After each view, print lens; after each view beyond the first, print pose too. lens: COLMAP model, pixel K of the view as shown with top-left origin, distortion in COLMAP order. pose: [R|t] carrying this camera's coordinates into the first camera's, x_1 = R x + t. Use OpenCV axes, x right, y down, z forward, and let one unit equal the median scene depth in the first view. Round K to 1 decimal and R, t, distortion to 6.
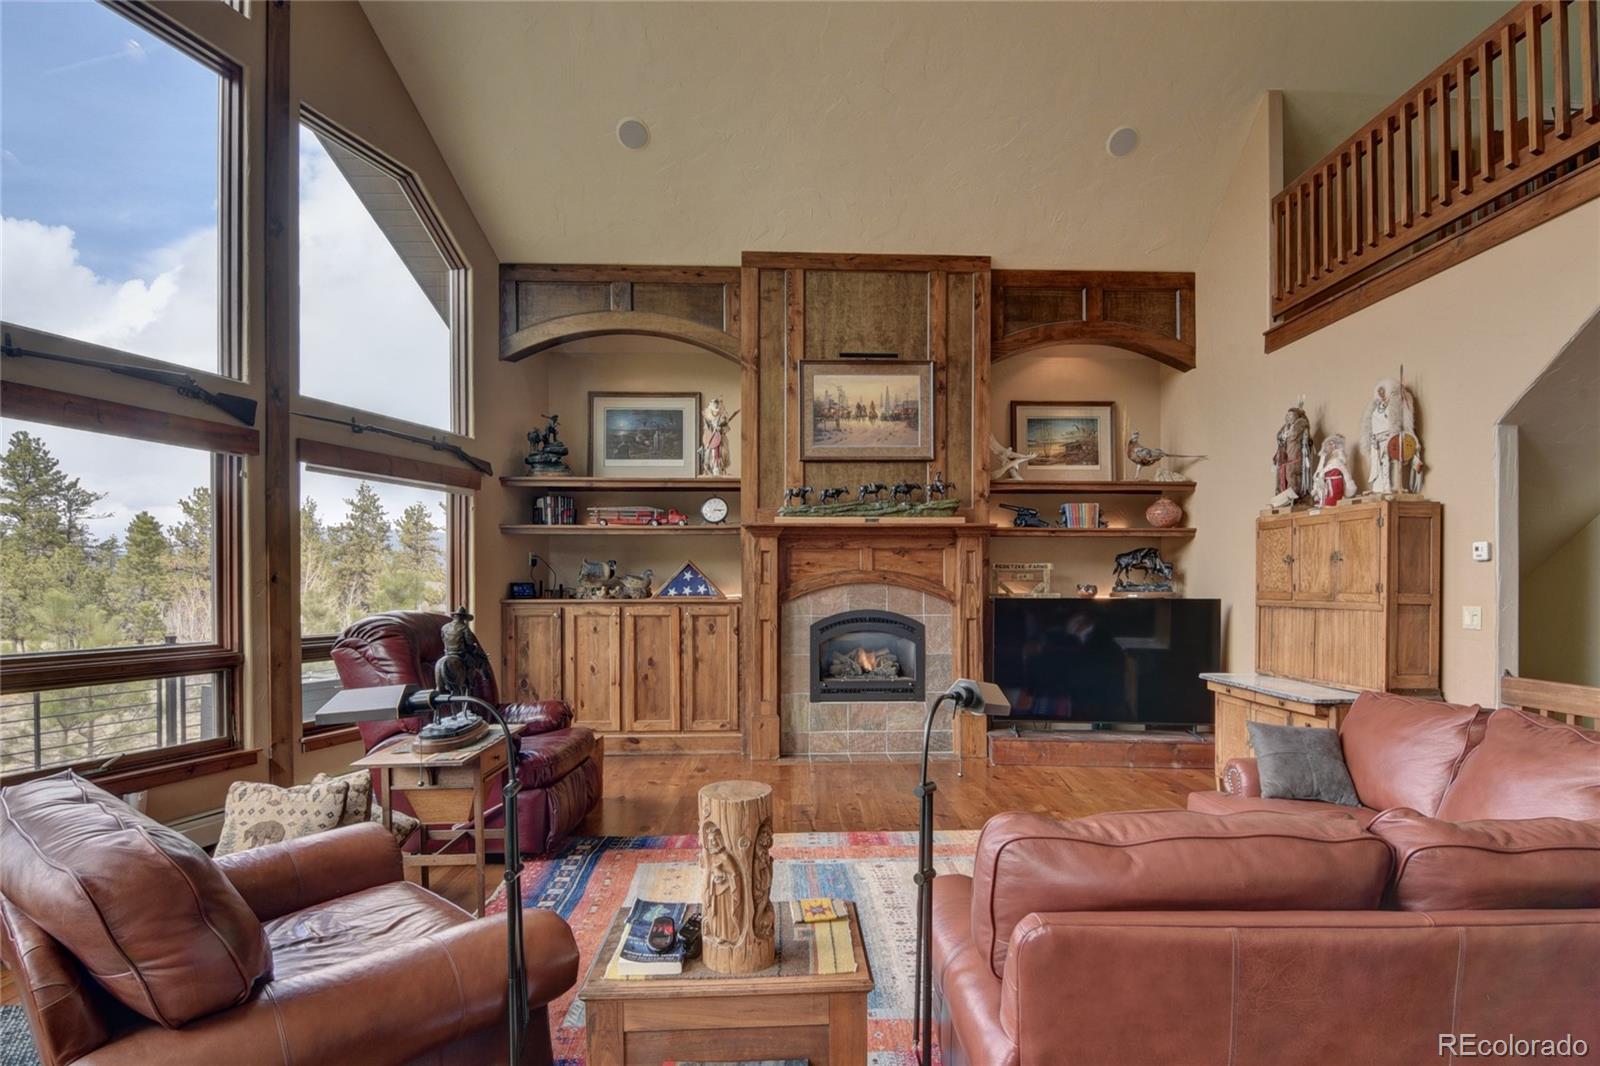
lens RADIAL K [[808.1, 0, 788.5], [0, 808.1, 602.0], [0, 0, 1]] dist [-0.013000, -0.008018]
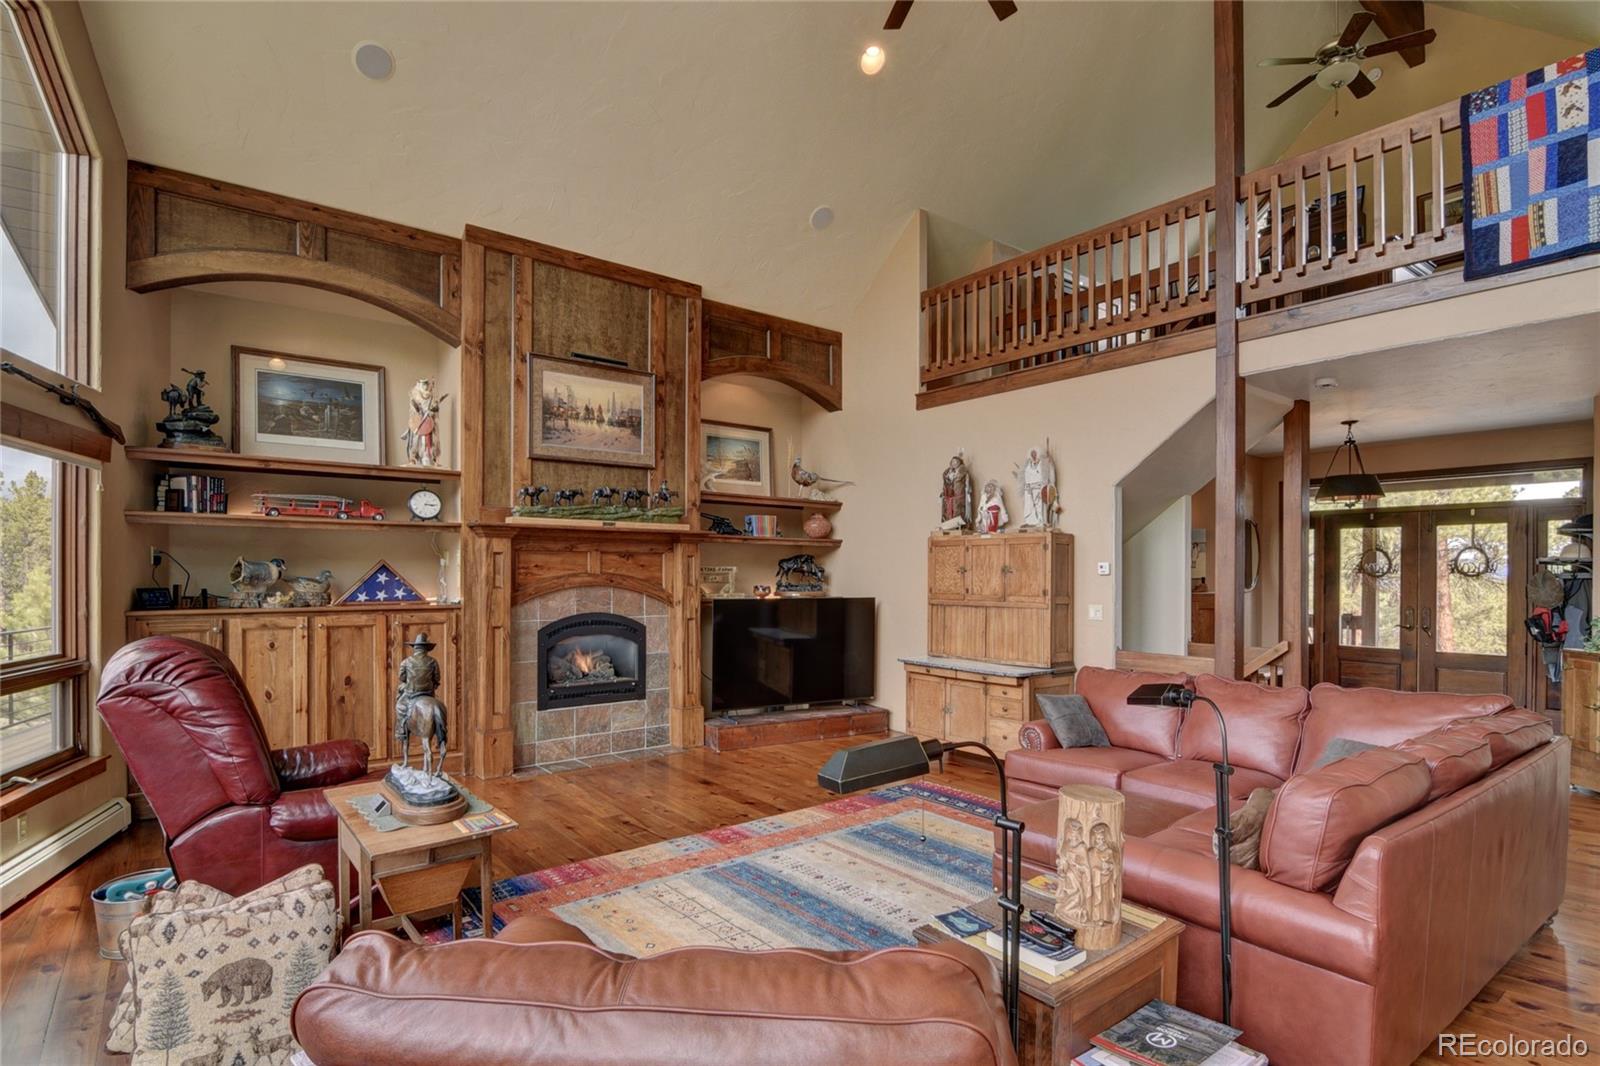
lens RADIAL K [[787.7, 0, 763.6], [0, 787.7, 582.9], [0, 0, 1]] dist [-0.013120, -0.009836]
pose [[0.818226, -0.003798, 0.574884, -0.291312], [0.010049, 0.999920, -0.007697, -0.017855], [-0.574809, 0.012075, 0.818198, 0.084581]]
